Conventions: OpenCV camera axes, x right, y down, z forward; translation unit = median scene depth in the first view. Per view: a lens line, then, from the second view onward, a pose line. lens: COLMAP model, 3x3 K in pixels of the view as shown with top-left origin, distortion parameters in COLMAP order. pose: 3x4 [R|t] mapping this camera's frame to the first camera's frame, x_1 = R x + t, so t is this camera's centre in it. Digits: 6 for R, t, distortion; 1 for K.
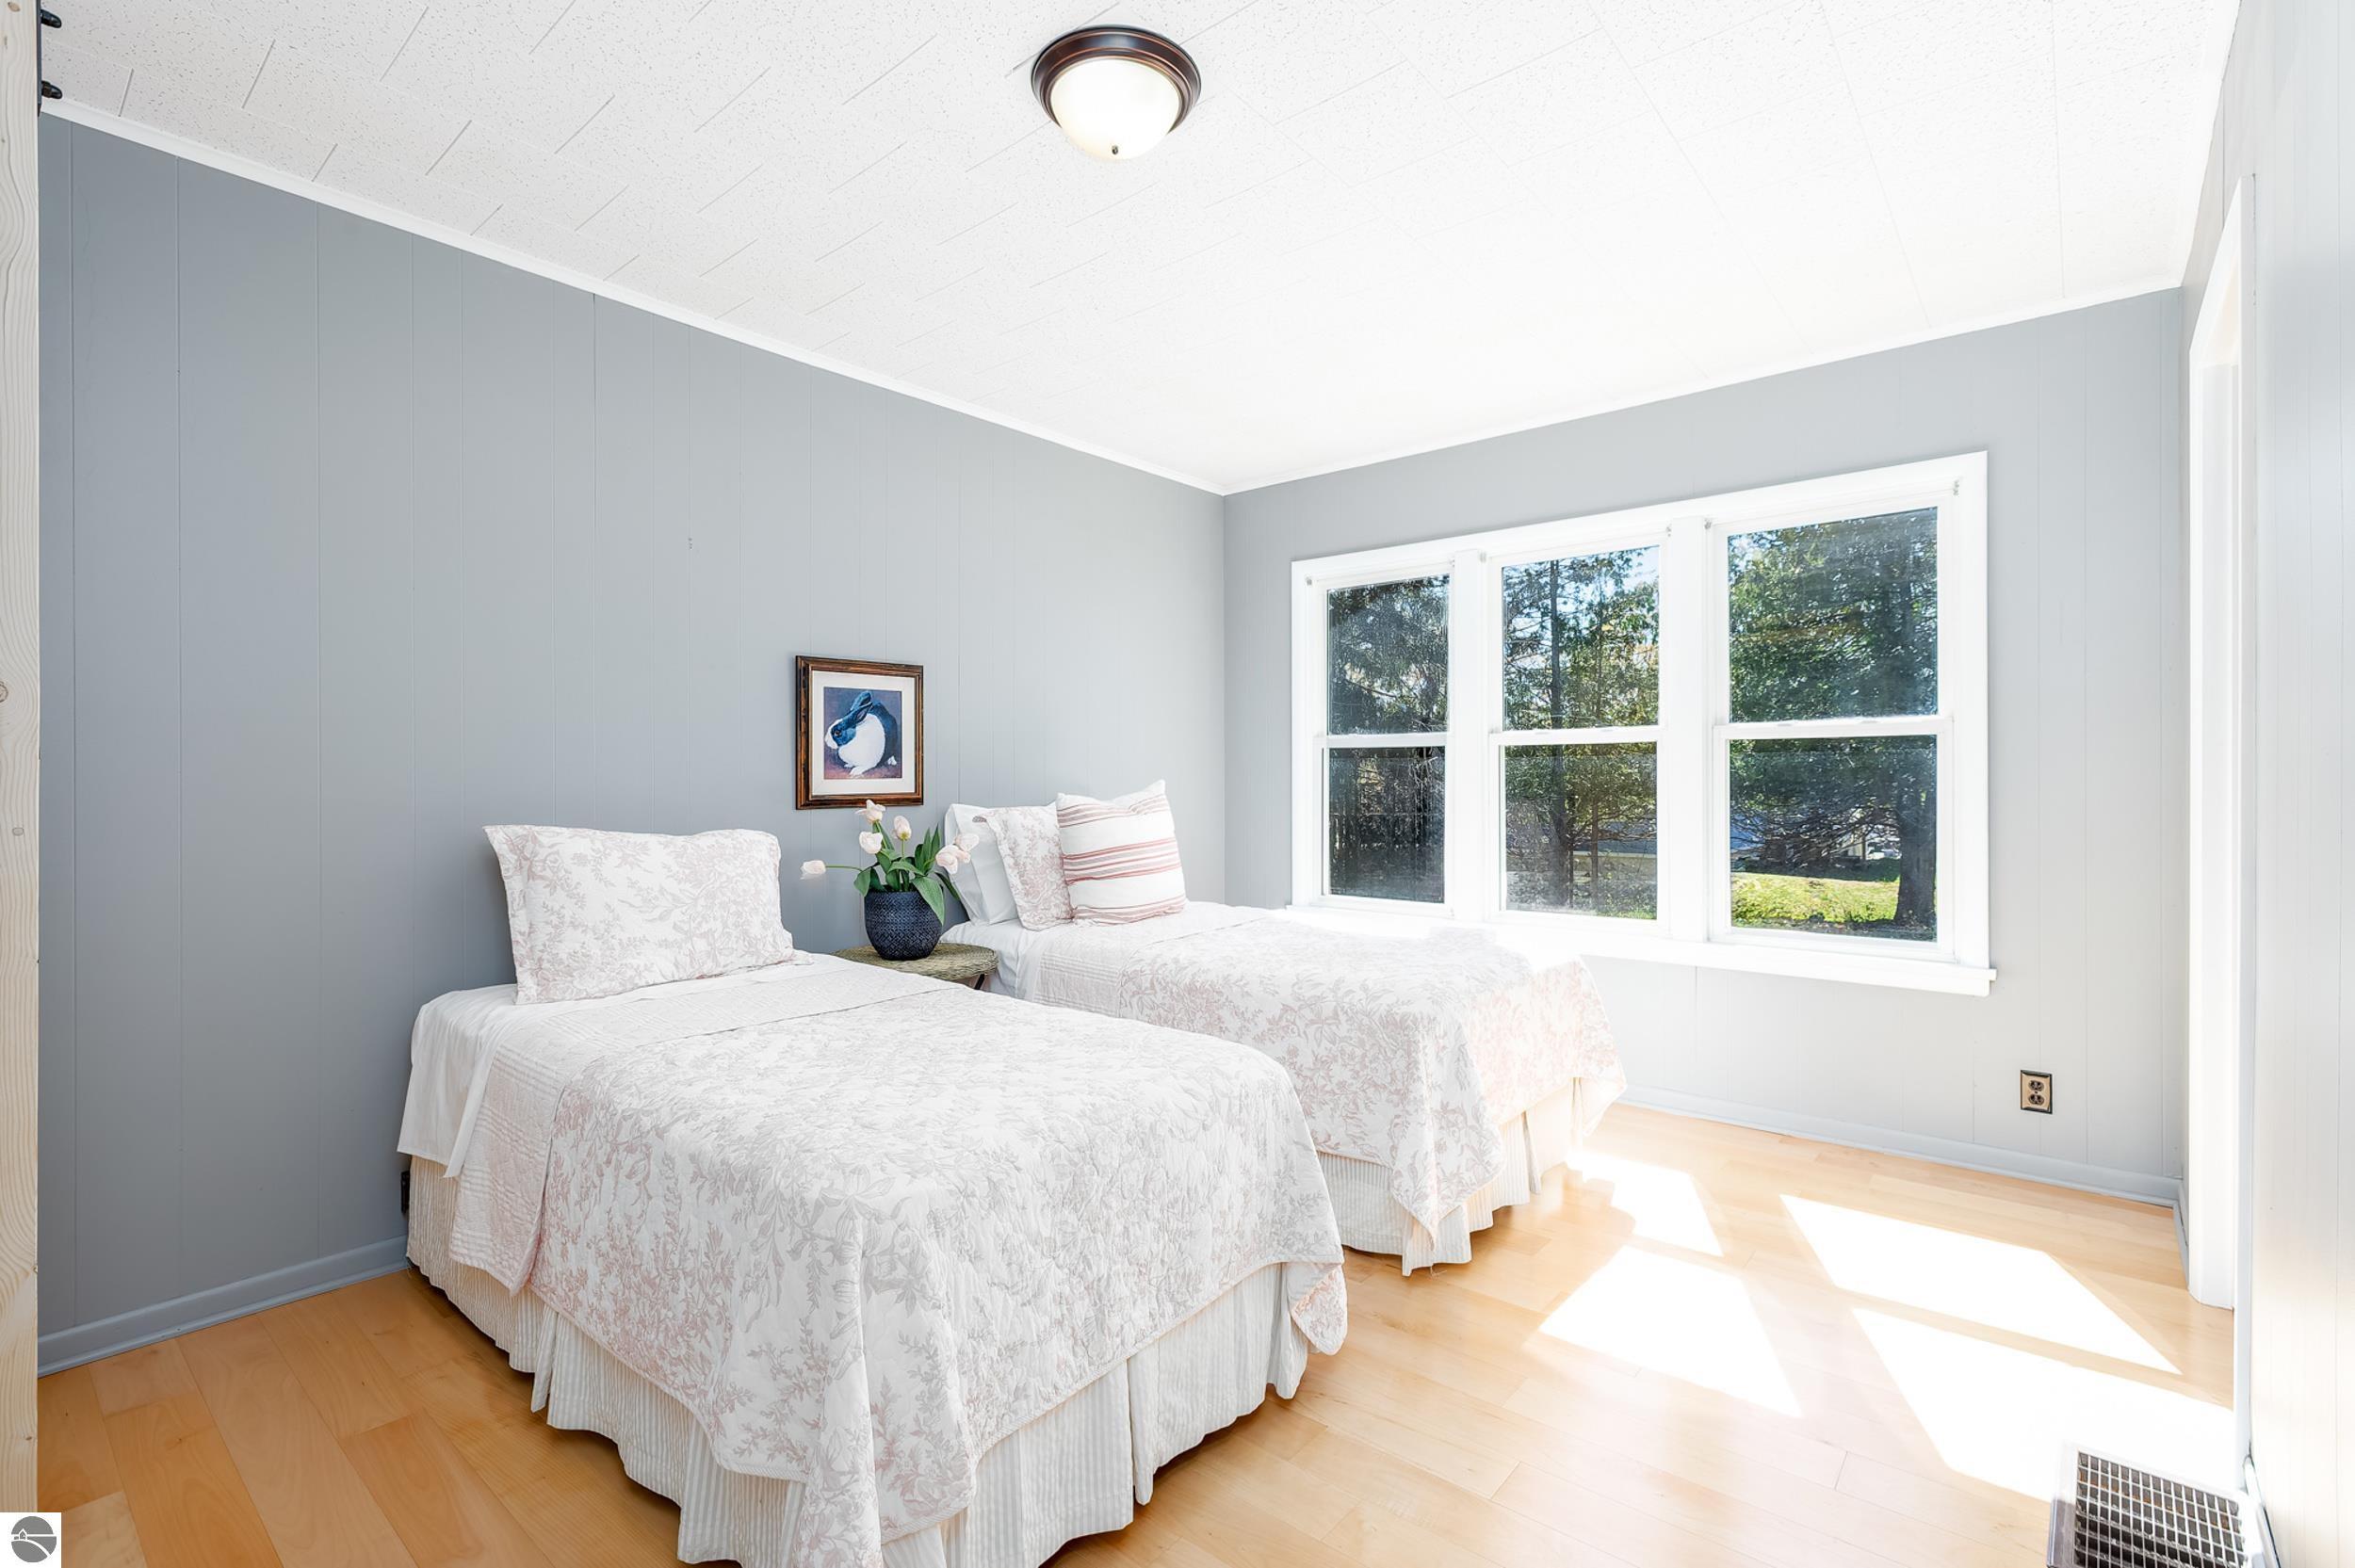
lens RADIAL K [[1071.4, 0, 1180.2], [0, 1071.4, 780.6], [0, 0, 1]] dist [0.008516, 0.001130]
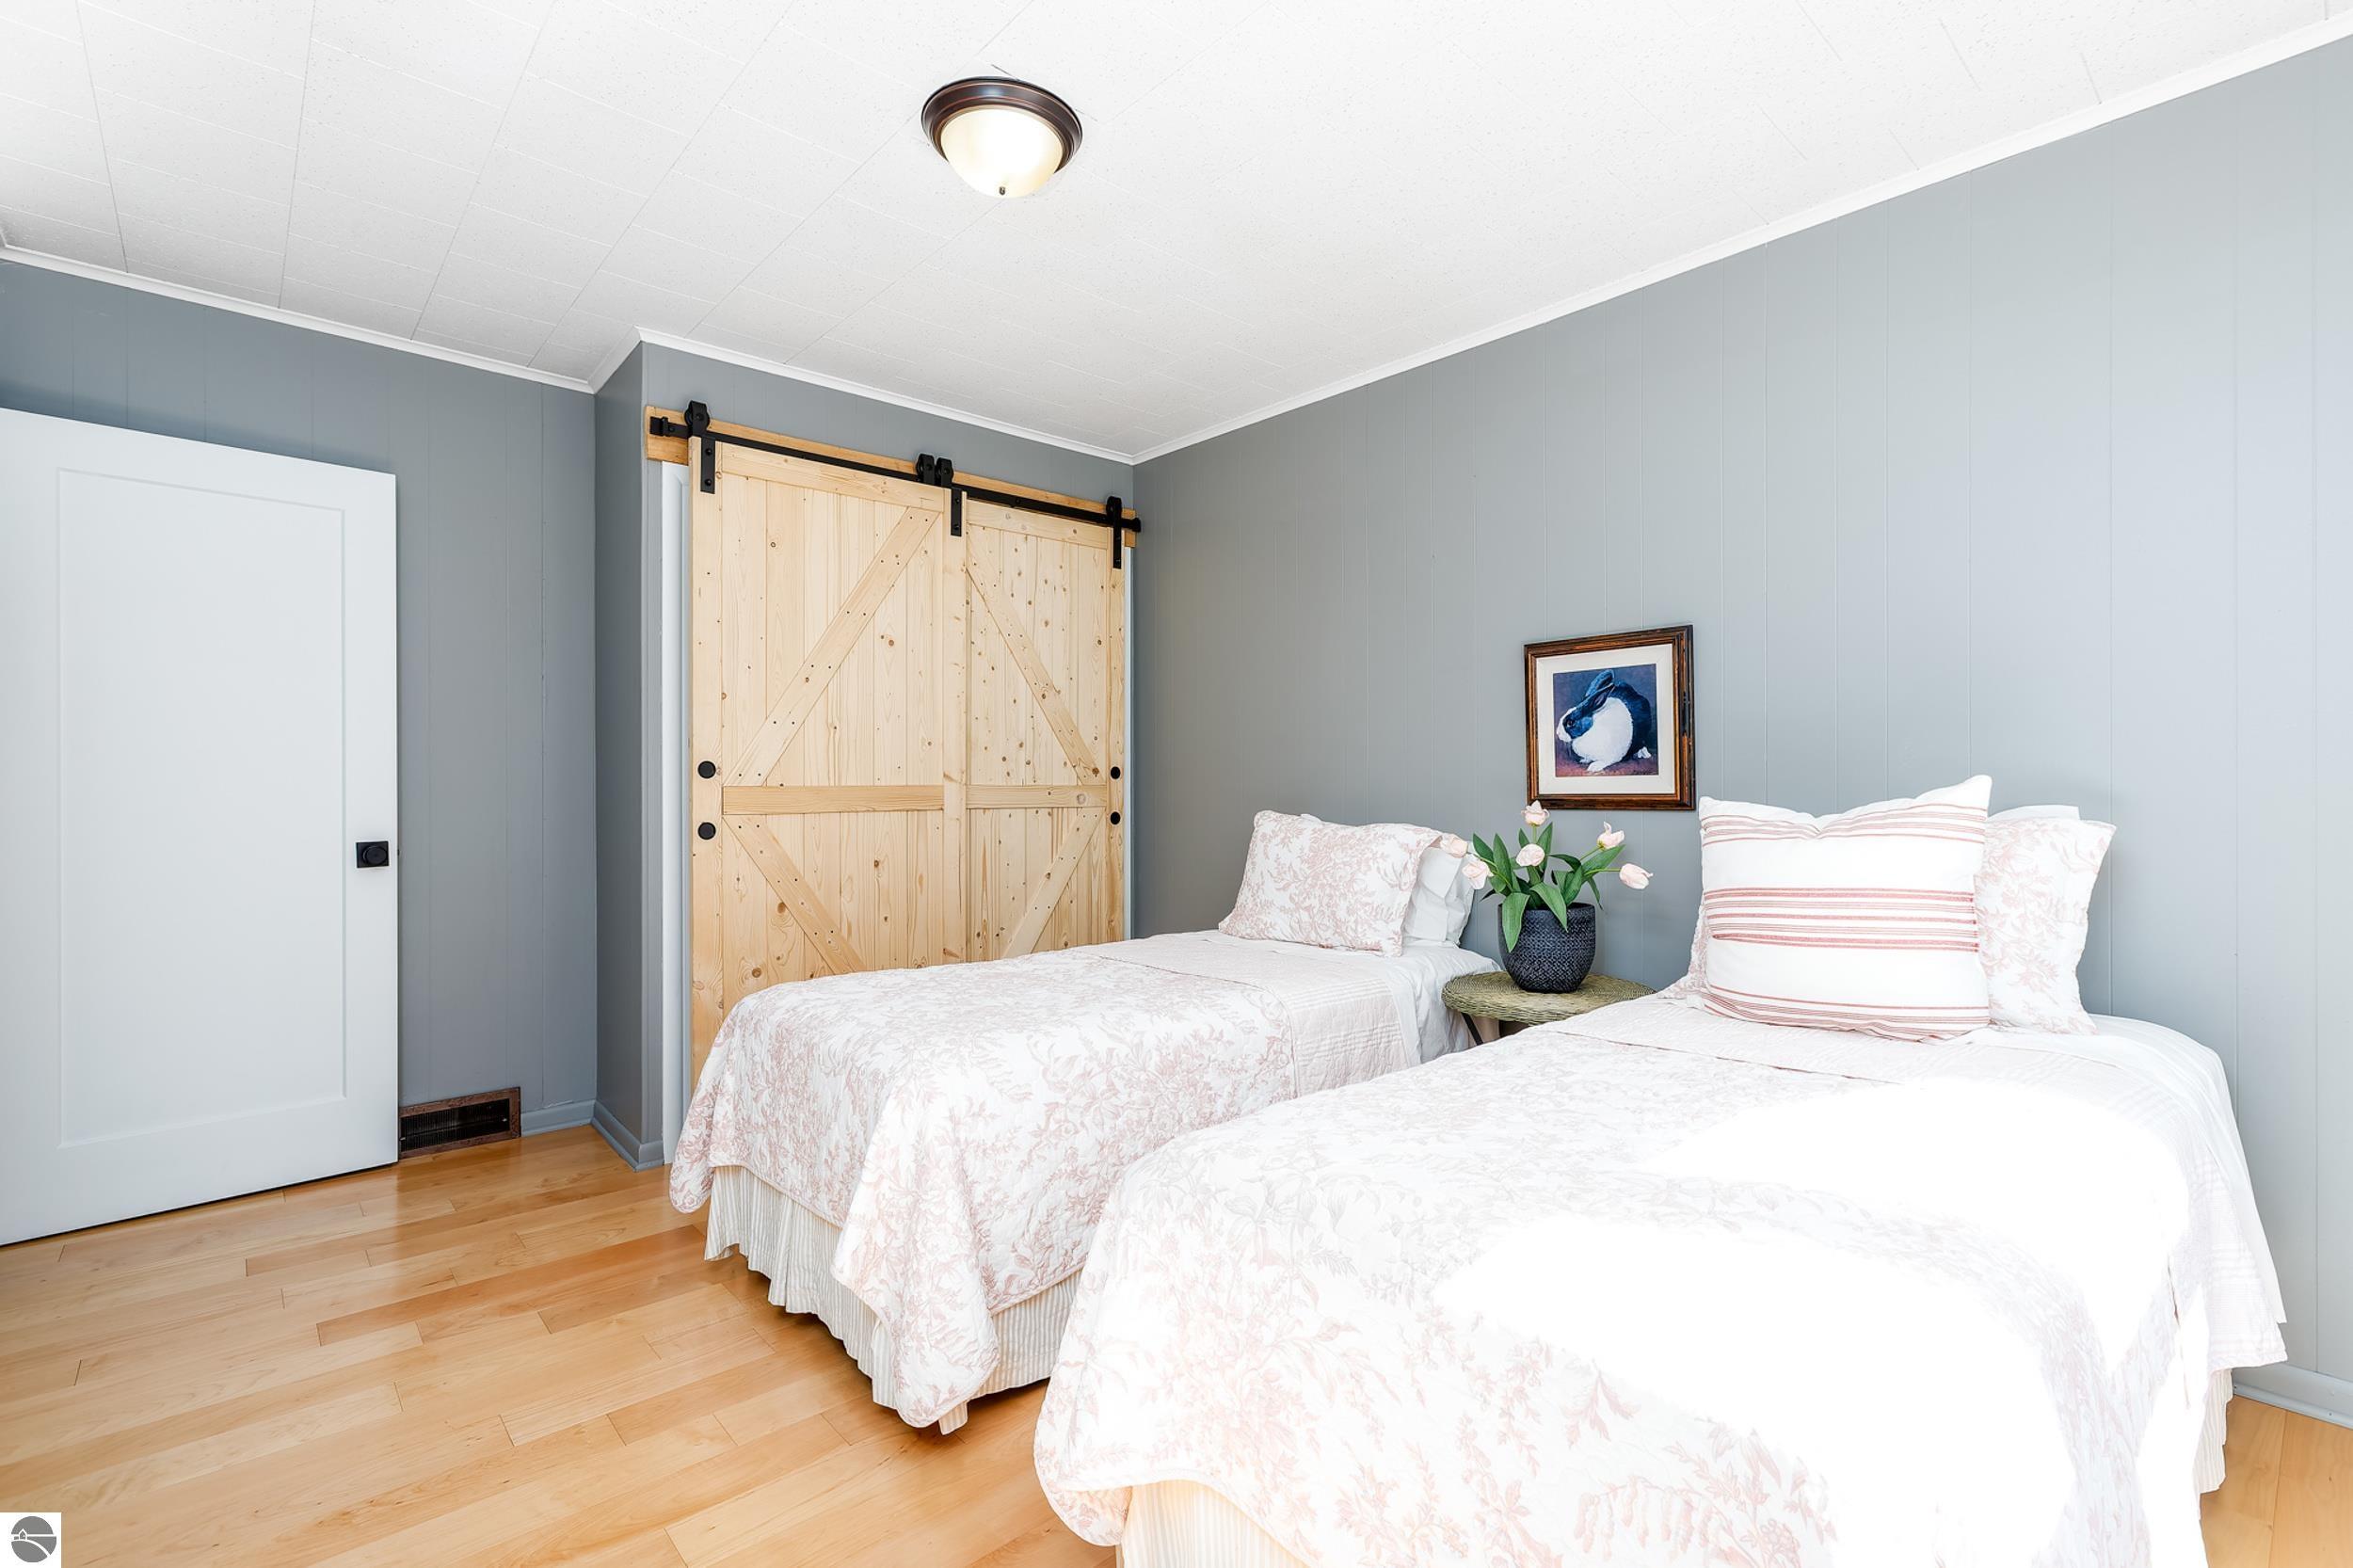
lens RADIAL K [[1070.6, 0, 1178.3], [0, 1070.6, 774.4], [0, 0, 1]] dist [0.008516, 0.001130]
pose [[-0.119802, -0.007530, -0.992769, 0.582530], [-0.002166, 0.999971, -0.007323, 0.003938], [0.992795, 0.001273, -0.119815, 0.783880]]
